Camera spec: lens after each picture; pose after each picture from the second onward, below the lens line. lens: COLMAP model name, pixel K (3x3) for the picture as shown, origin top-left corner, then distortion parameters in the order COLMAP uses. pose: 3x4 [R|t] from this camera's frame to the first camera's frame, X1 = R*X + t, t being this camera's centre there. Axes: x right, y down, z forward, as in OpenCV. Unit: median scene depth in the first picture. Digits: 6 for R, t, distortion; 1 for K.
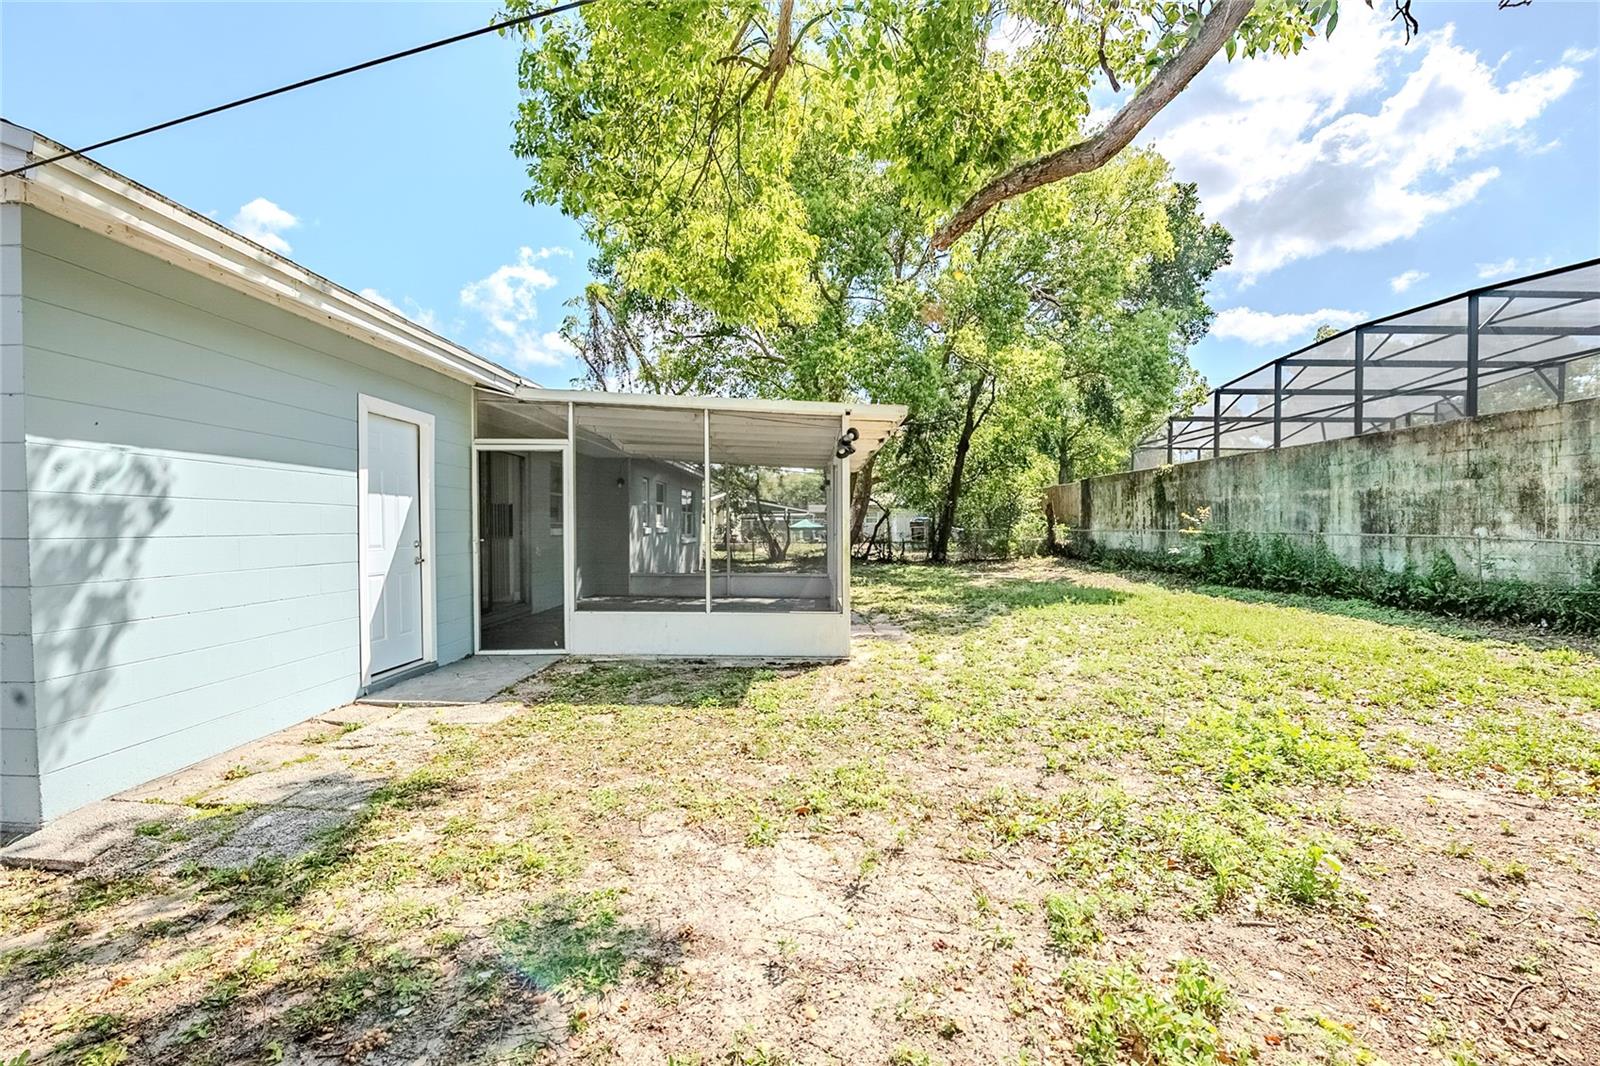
lens RADIAL K [[650.0, 0, 793.3], [0, 650.0, 533.5], [0, 0, 1]] dist [-0.012460, -0.002303]
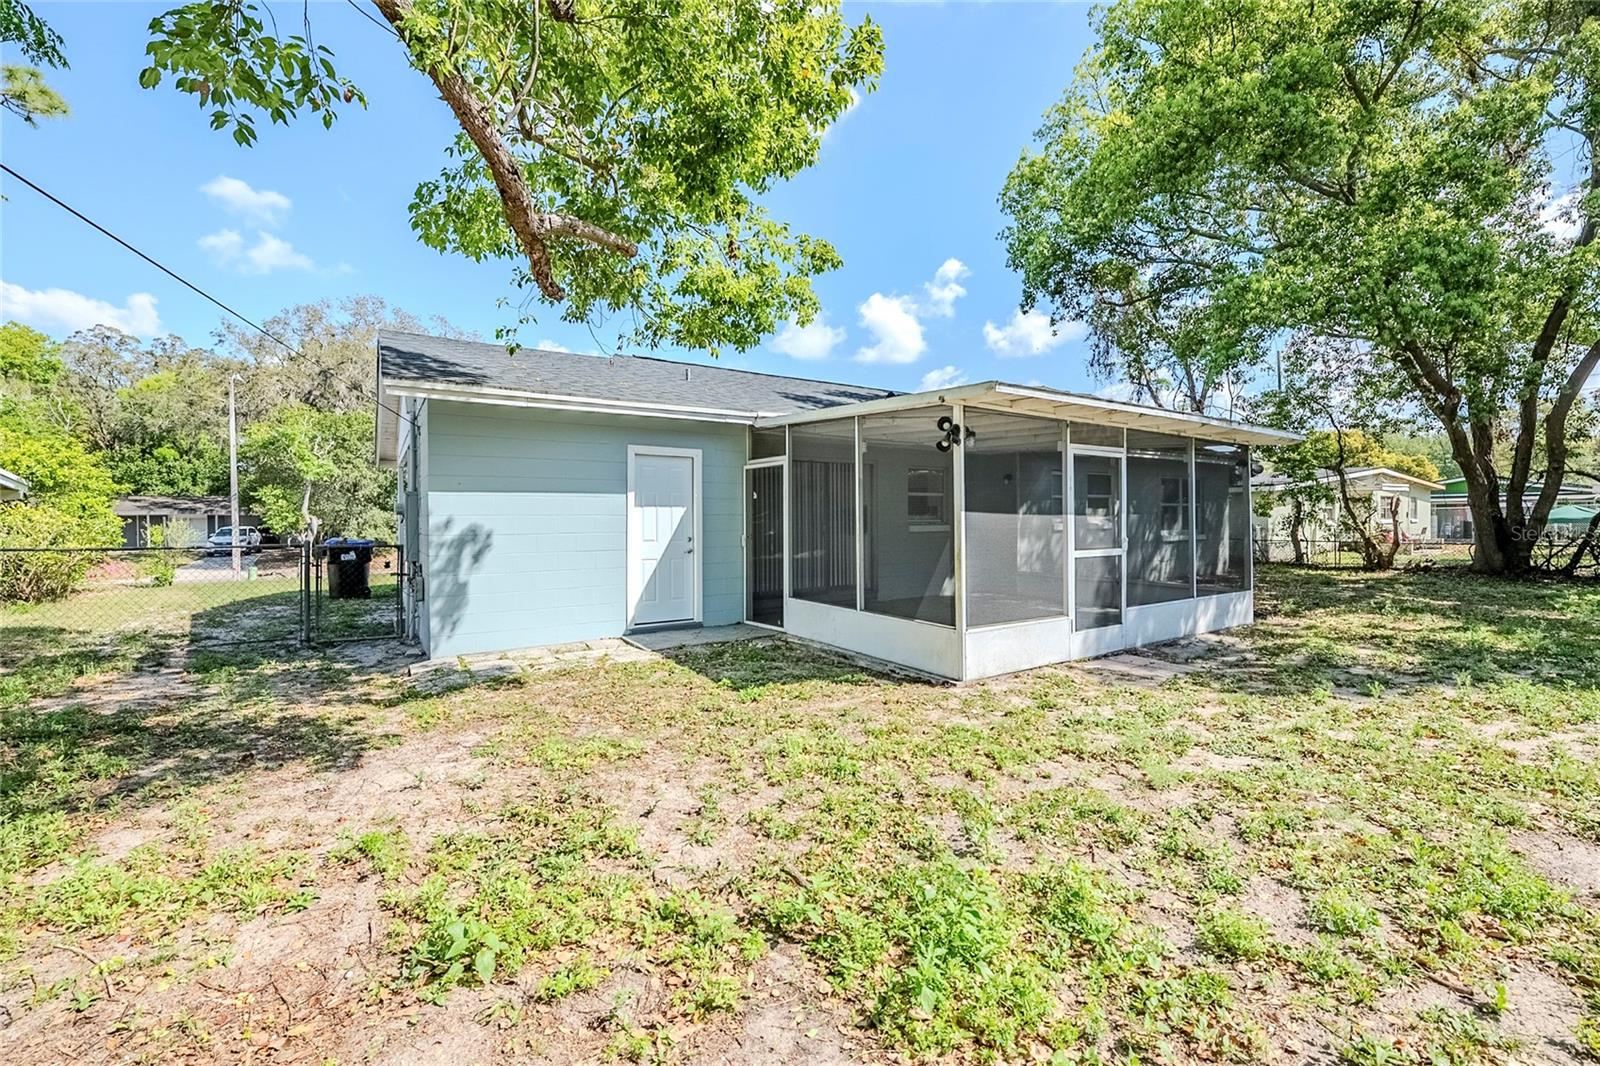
lens RADIAL K [[650.0, 0, 797.5], [0, 650.0, 523.1], [0, 0, 1]] dist [-0.012460, -0.002303]
pose [[0.569182, 0.002534, -0.822208, 0.709613], [-0.002925, 0.999995, 0.001057, -0.020861], [0.822206, 0.001803, 0.569187, 0.350193]]
